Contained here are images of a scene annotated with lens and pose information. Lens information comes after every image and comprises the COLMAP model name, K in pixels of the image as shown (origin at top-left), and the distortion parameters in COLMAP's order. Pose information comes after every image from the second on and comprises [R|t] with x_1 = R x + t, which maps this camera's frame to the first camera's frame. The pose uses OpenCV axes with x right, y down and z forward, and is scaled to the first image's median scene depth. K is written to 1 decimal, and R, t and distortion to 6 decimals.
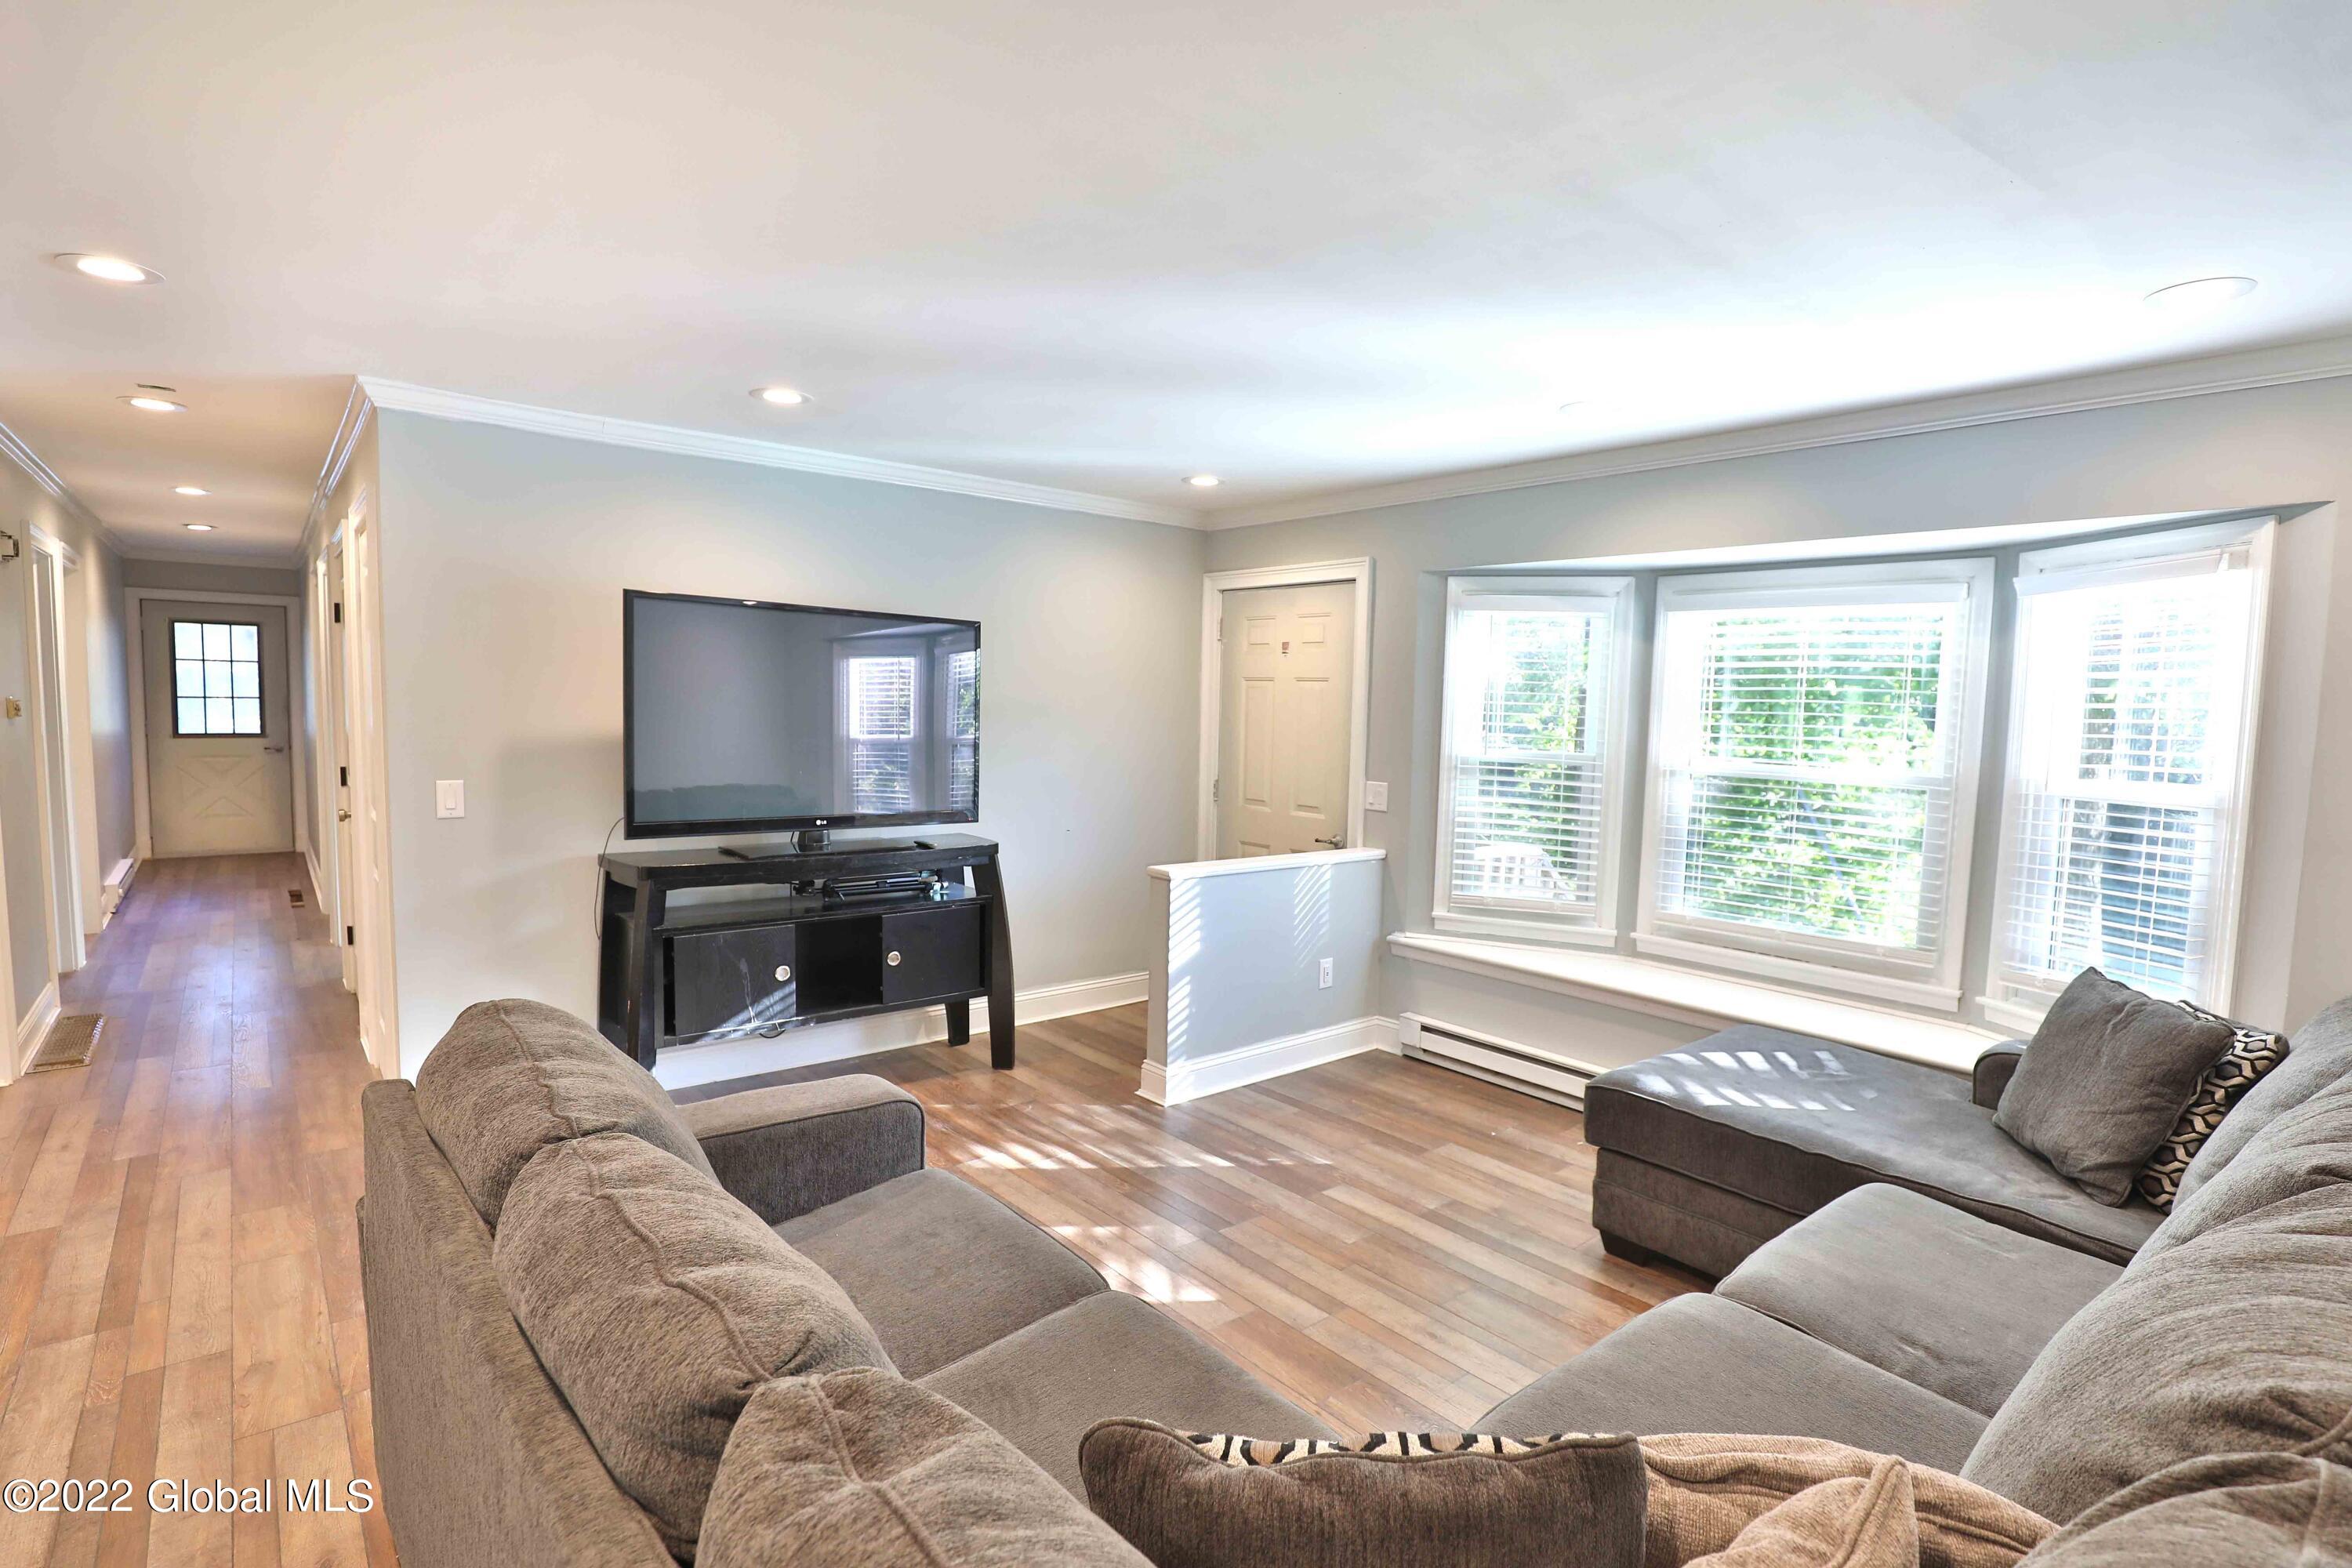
lens RADIAL K [[1145.7, 0, 1176.0], [0, 1145.7, 784.0], [0, 0, 1]] dist [-0.000590, 0.000004]
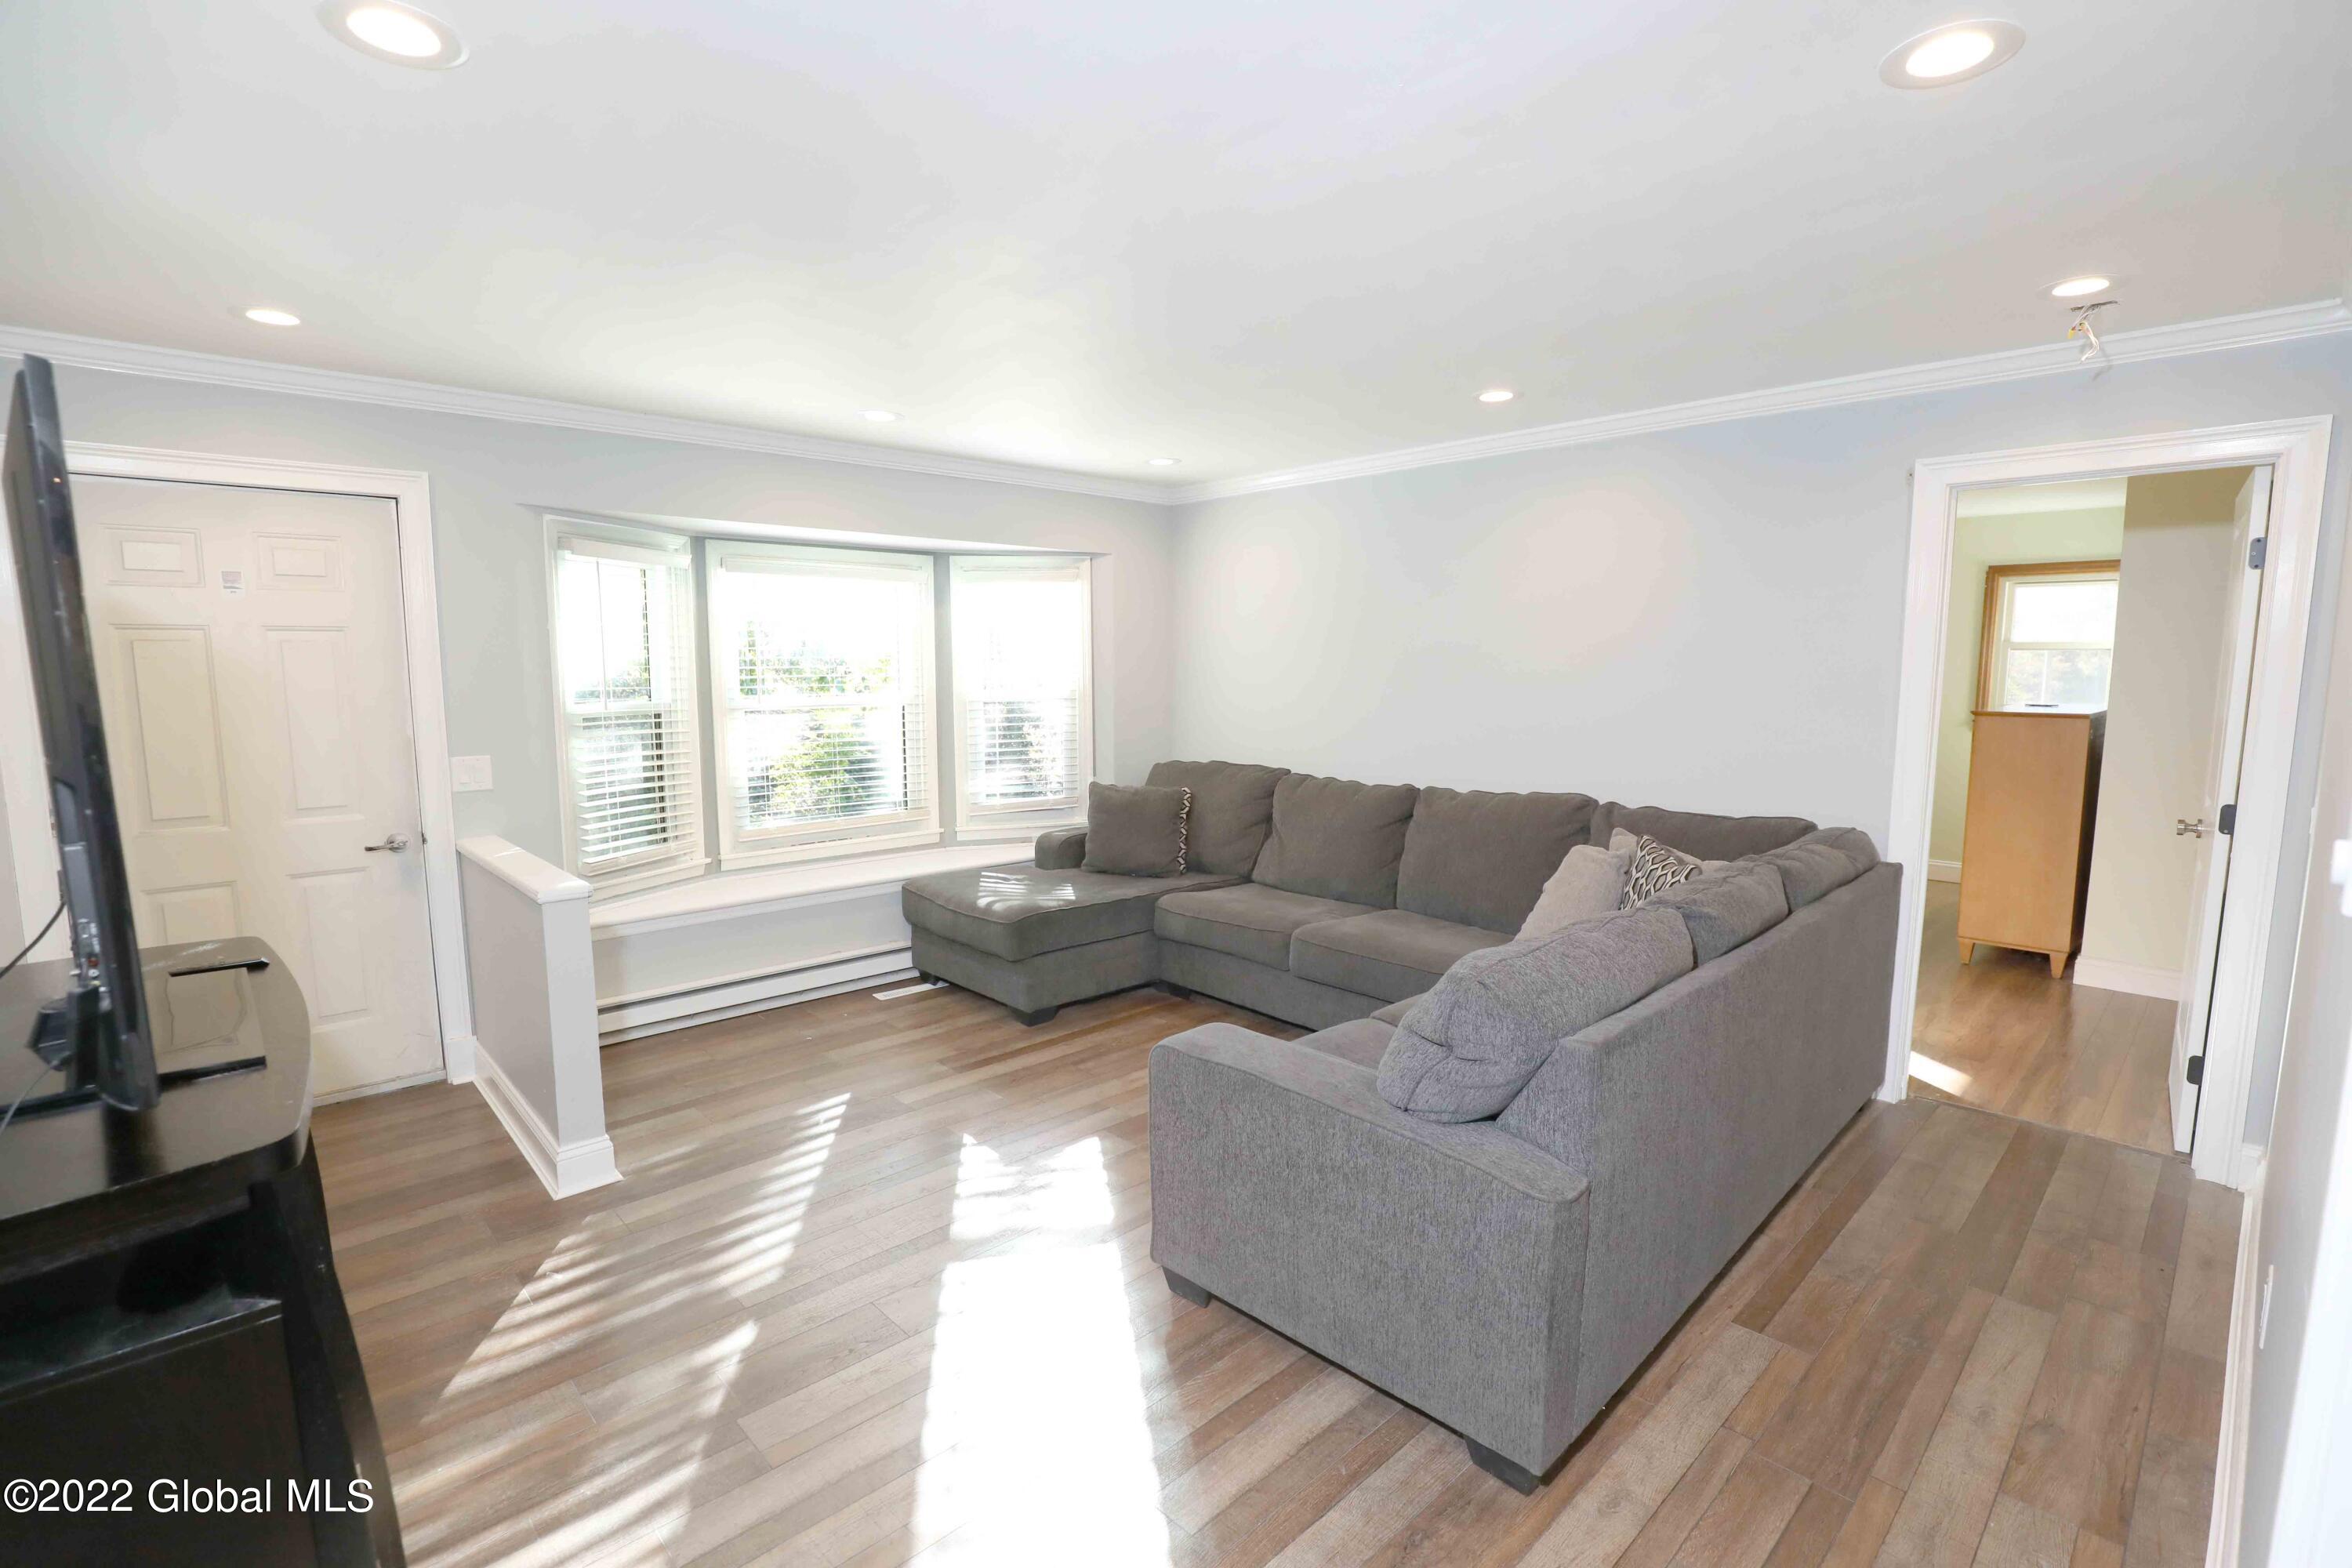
lens RADIAL K [[1070.2, 0, 1176.0], [0, 1070.2, 784.0], [0, 0, 1]] dist [-0.001822, -0.000256]
pose [[-0.055213, -0.145609, 0.987800, -0.680948], [0.077675, 0.985685, 0.149639, -0.064188], [-0.995449, 0.084990, -0.043113, 0.603180]]
